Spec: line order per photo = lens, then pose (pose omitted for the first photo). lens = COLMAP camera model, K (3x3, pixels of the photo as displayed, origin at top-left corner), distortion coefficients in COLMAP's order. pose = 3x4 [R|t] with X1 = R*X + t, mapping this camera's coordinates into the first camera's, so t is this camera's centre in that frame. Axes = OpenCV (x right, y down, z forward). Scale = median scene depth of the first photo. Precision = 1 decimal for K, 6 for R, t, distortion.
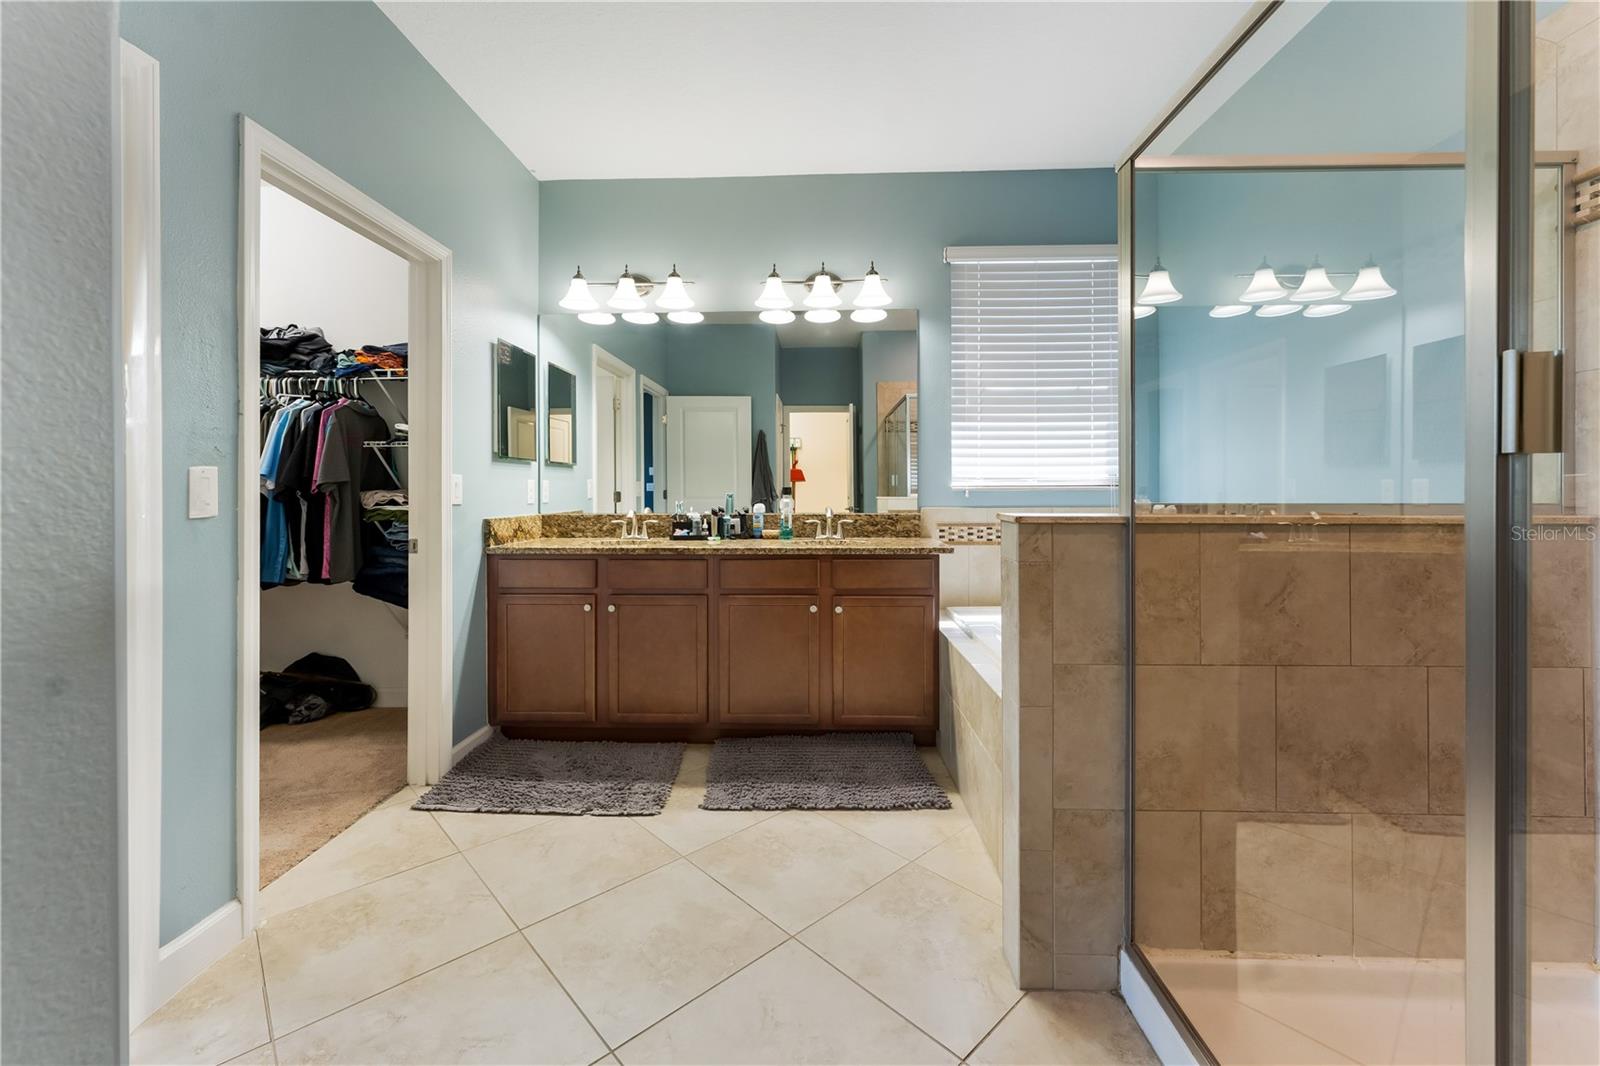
lens RADIAL K [[649.6, 0, 834.5], [0, 649.6, 497.6], [0, 0, 1]] dist [0.005111, 0.000594]
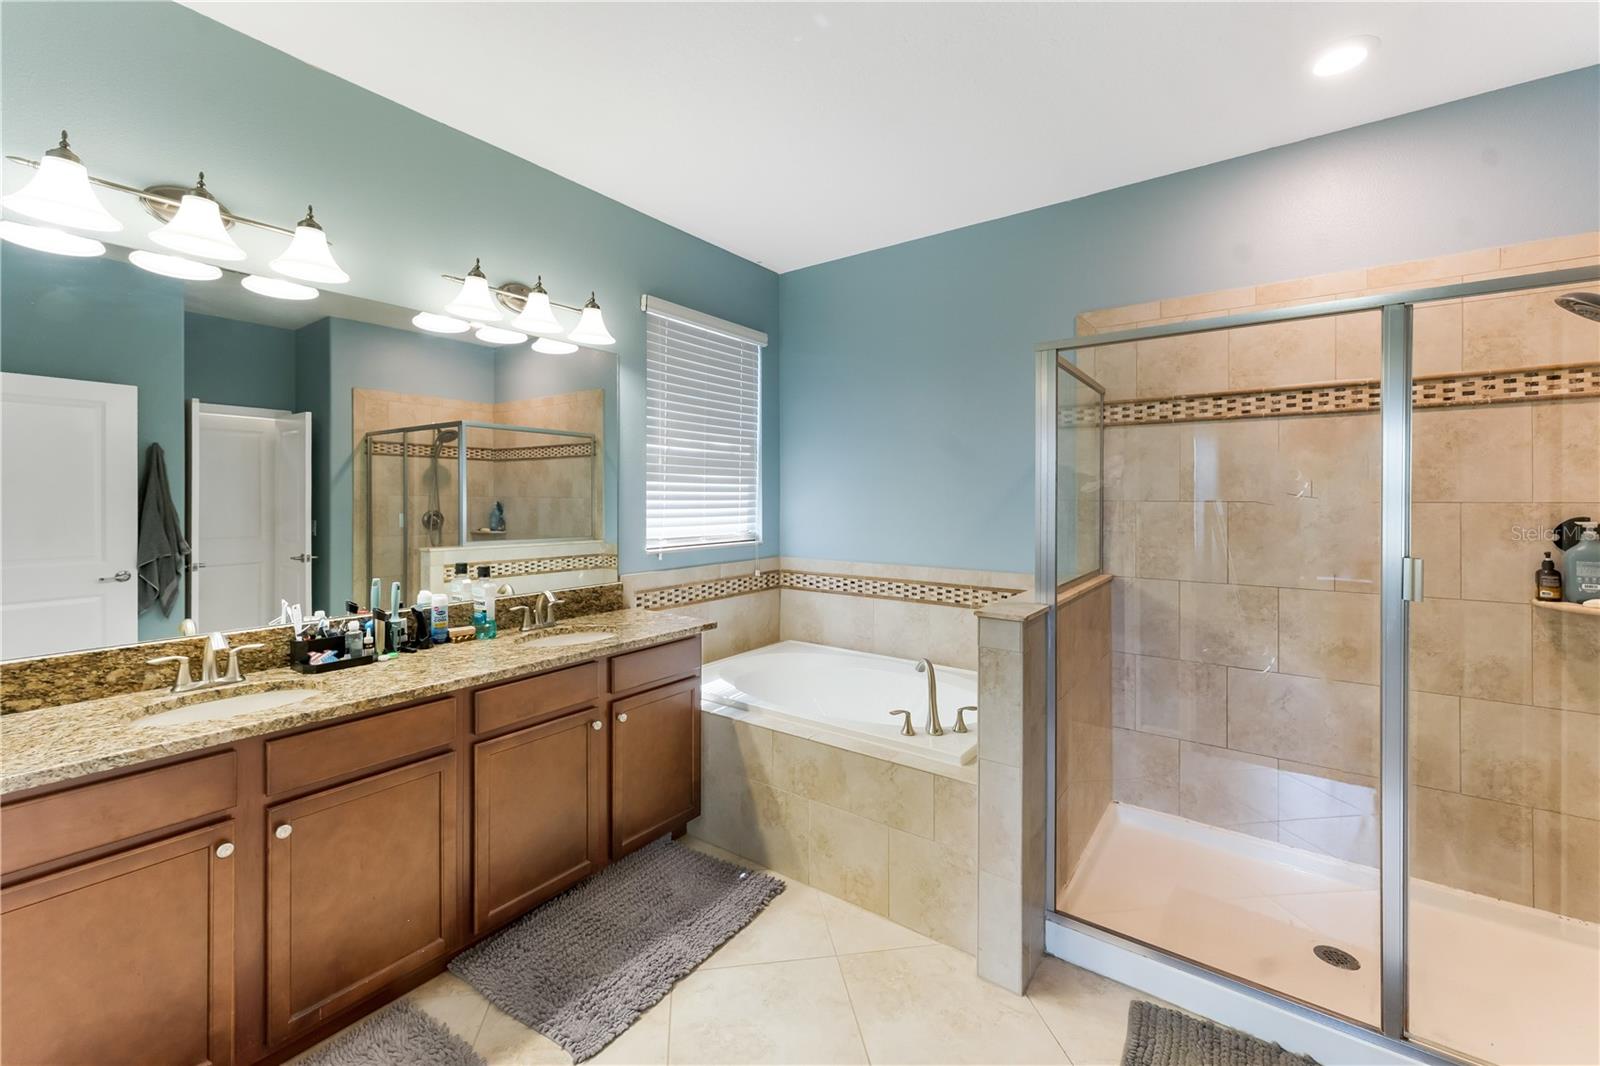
lens RADIAL K [[649.6, 0, 739.9], [0, 649.6, 496.1], [0, 0, 1]] dist [0.005111, 0.000594]
pose [[0.591524, -0.003098, 0.806282, -0.497510], [-0.000298, 0.999992, 0.004060, -0.099056], [-0.806288, -0.002642, 0.591518, 0.335934]]
